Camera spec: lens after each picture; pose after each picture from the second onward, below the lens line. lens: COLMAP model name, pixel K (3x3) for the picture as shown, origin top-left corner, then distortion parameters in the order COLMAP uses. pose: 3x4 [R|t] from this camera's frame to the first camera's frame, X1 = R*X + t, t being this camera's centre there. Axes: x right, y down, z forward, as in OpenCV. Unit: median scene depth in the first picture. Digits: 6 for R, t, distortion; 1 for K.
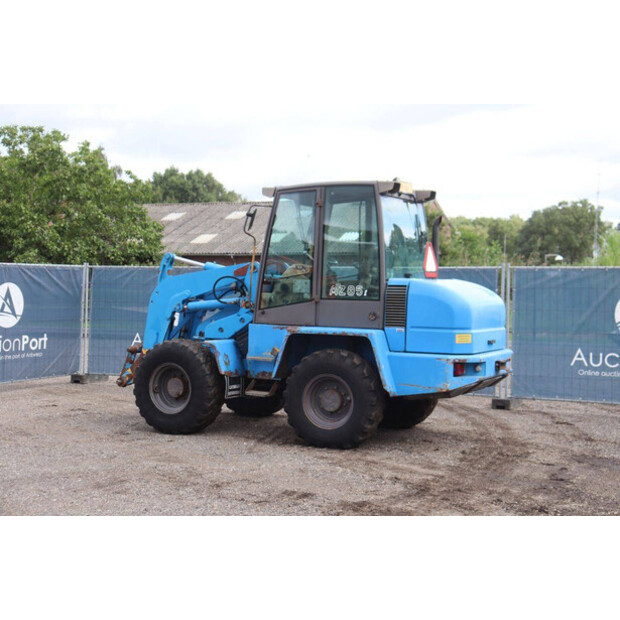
lens RADIAL K [[961.0, 0, 302.2], [0, 961.0, 299.1], [0, 0, 1]] dist [0.108801, 0.058519]
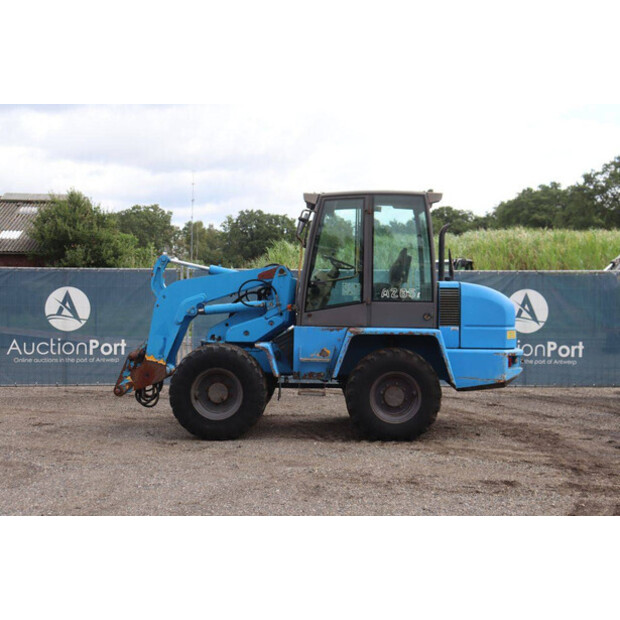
lens RADIAL K [[902.5, 0, 310.0], [0, 902.5, 310.0], [0, 0, 1]] dist [0.115048, 0.014299]
pose [[0.890894, -0.016318, 0.453919, -0.481505], [0.009323, 0.999801, 0.017644, -0.008381], [-0.454116, -0.011487, 0.890868, 0.142842]]
